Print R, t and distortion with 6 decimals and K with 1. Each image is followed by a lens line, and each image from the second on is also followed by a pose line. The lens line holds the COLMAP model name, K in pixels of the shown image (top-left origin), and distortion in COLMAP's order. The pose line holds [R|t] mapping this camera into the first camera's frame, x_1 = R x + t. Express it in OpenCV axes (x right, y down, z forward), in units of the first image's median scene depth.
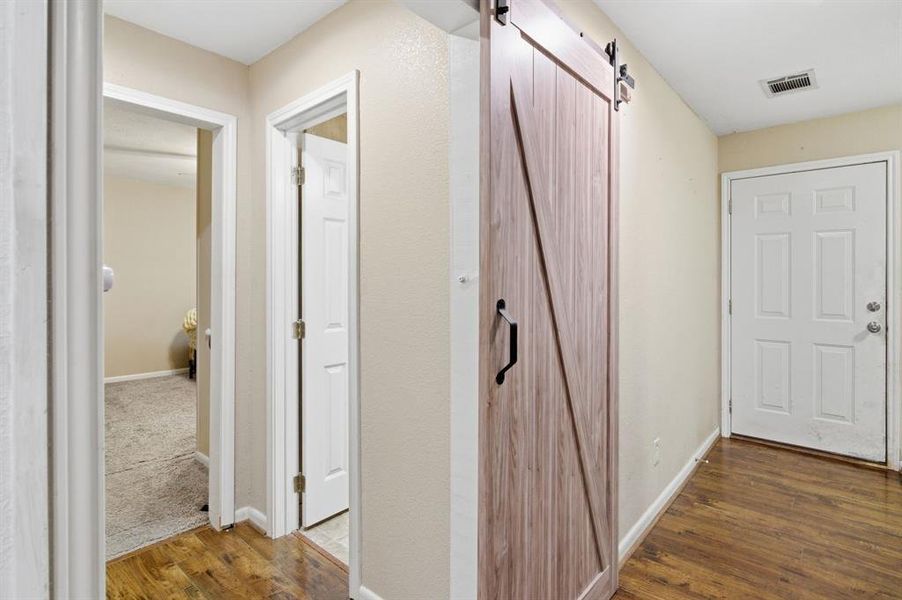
lens RADIAL K [[446.9, 0, 473.2], [0, 446.9, 282.8], [0, 0, 1]] dist [-0.008176, 0.002532]
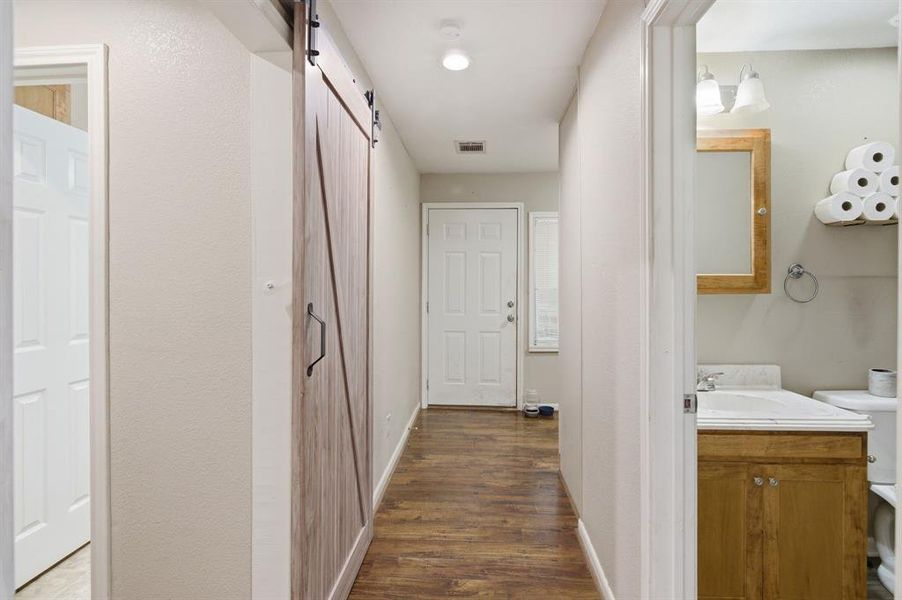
lens RADIAL K [[446.9, 0, 444.2], [0, 446.9, 293.9], [0, 0, 1]] dist [-0.008176, 0.002532]
pose [[0.796664, -0.007652, 0.604374, -0.230525], [0.000714, 0.999931, 0.011718, 0.000517], [-0.604422, -0.008904, 0.796614, -0.082975]]
